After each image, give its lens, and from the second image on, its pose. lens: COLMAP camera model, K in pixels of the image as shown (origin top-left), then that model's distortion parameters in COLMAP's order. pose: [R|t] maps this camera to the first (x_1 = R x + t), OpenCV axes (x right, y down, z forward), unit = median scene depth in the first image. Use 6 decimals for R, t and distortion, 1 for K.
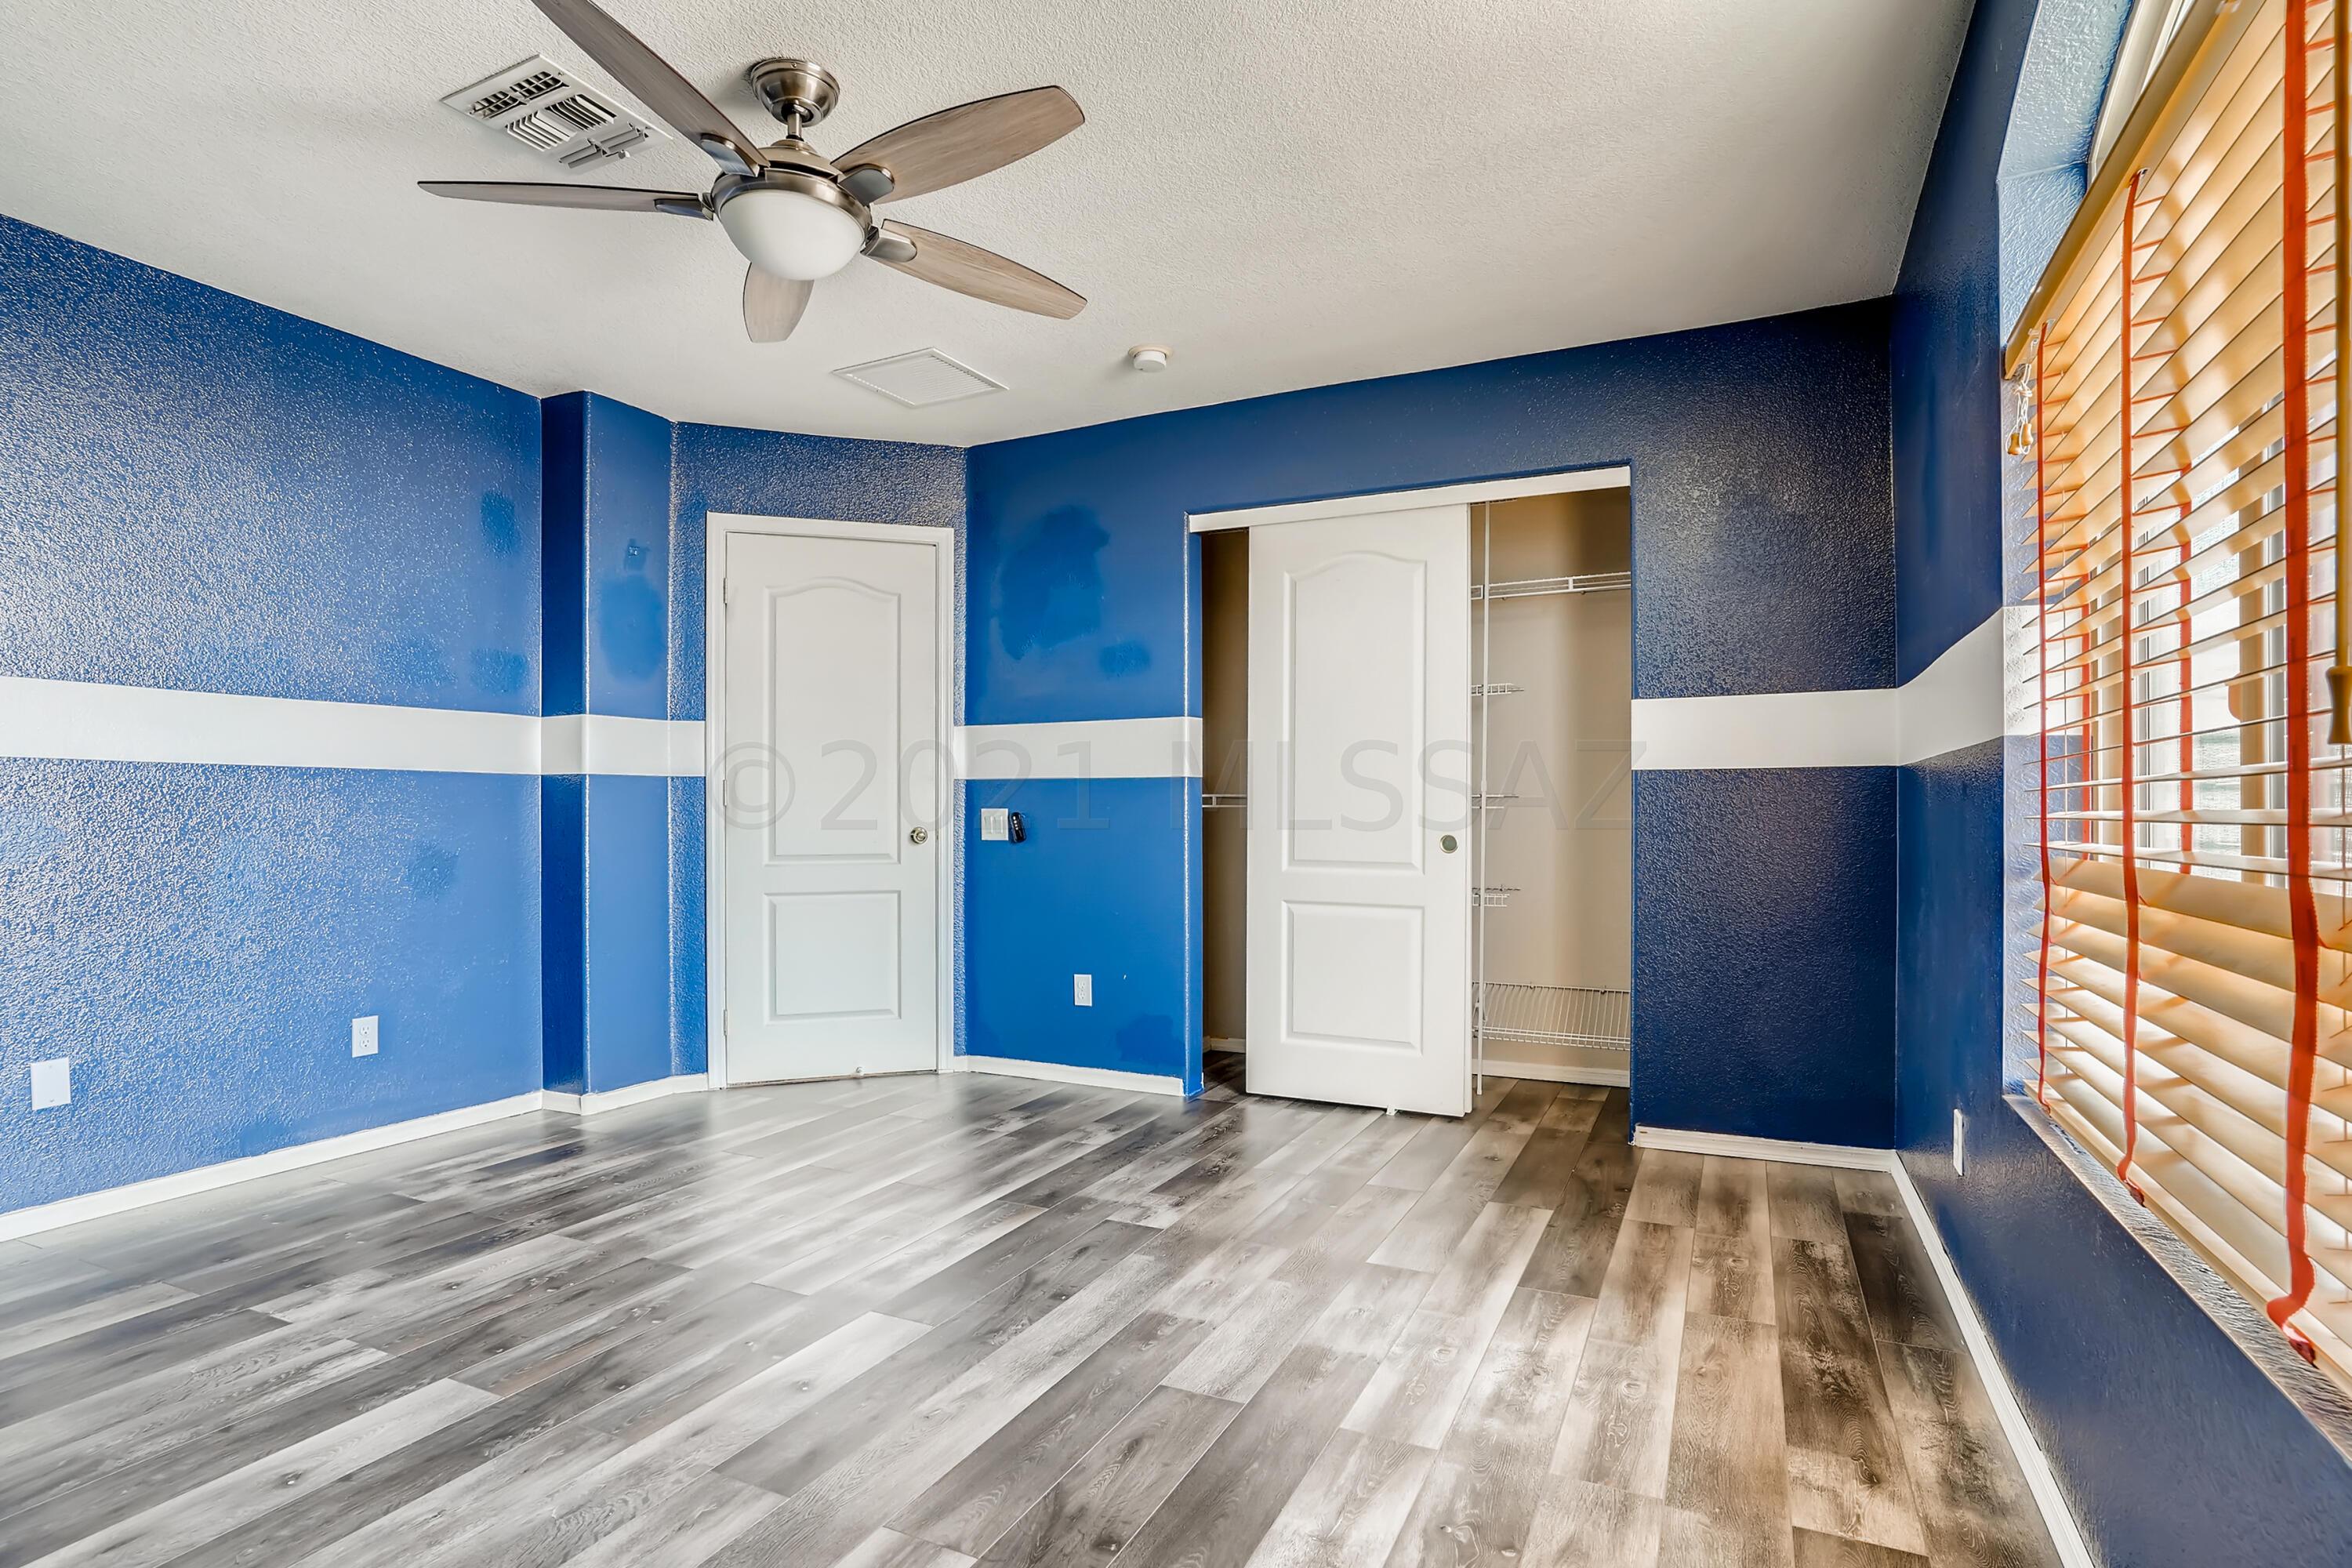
lens RADIAL K [[1151.9, 0, 1191.2], [0, 1151.9, 795.9], [0, 0, 1]] dist [-0.042133, 0.023349]
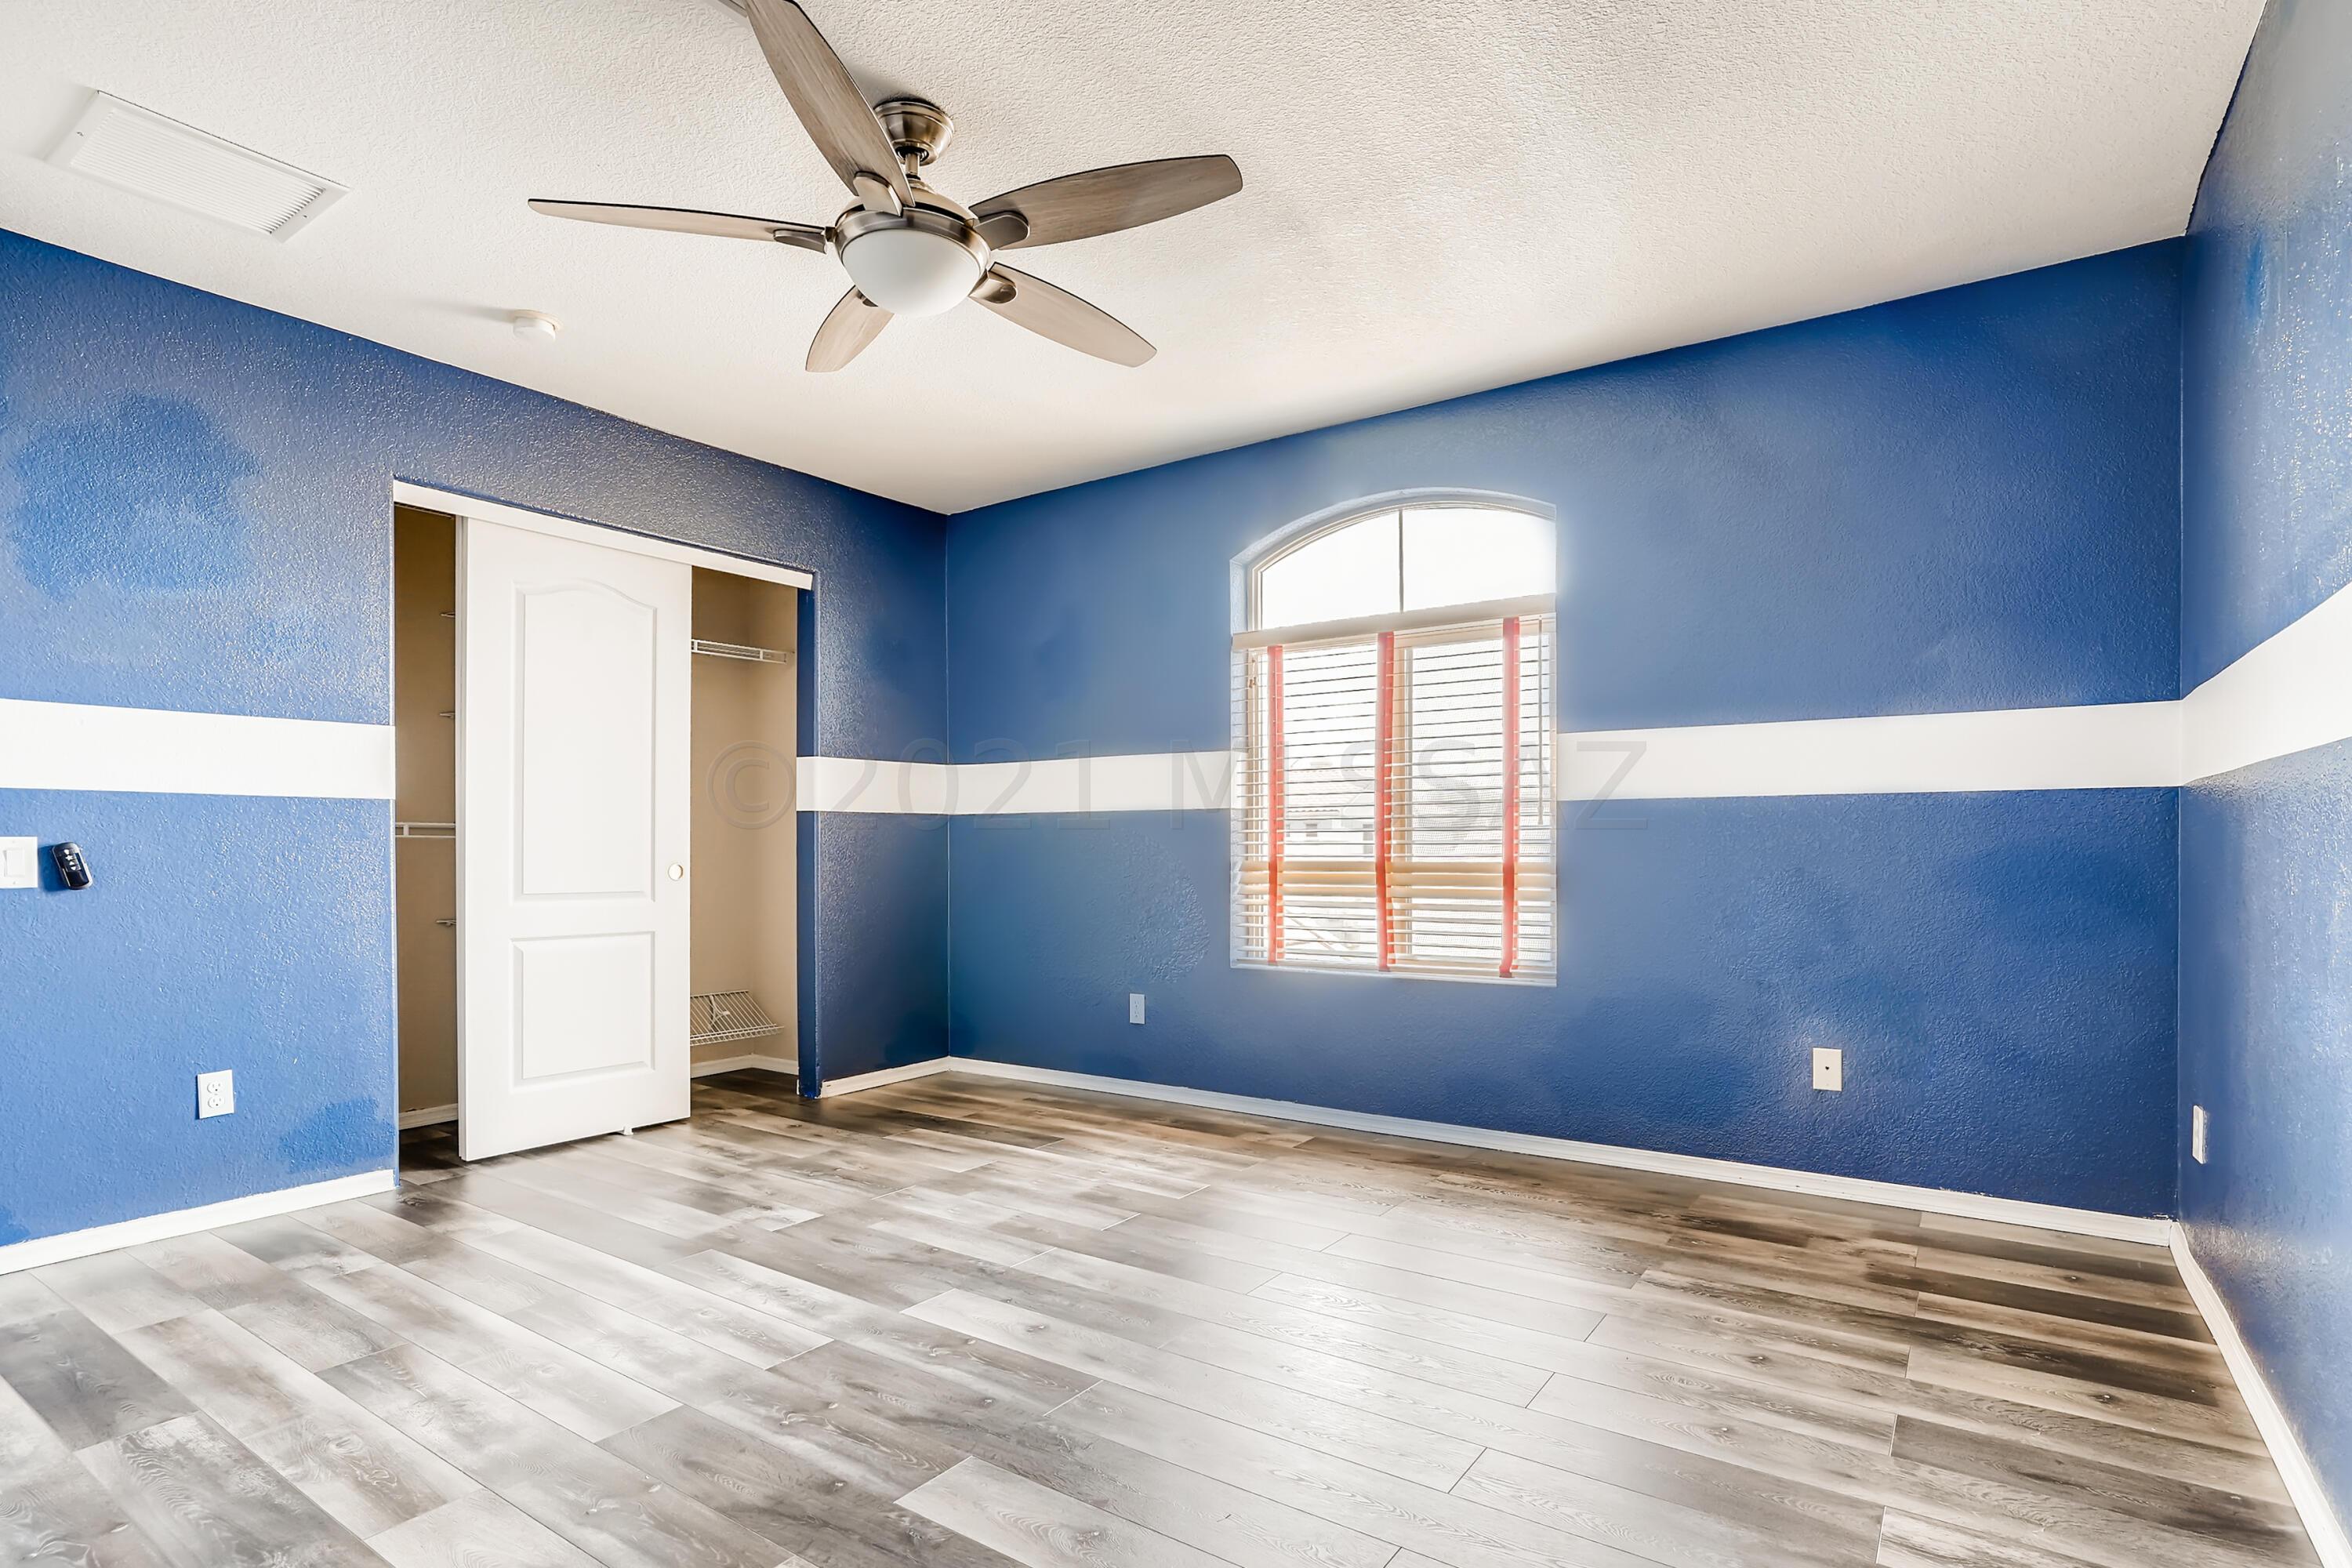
lens RADIAL K [[1151.9, 0, 1191.2], [0, 1151.9, 795.9], [0, 0, 1]] dist [-0.042133, 0.023349]
pose [[0.179004, 0.039628, 0.983050, -1.018842], [-0.011360, 0.999205, -0.038211, 0.008984], [-0.983783, -0.004327, 0.179312, 0.431480]]
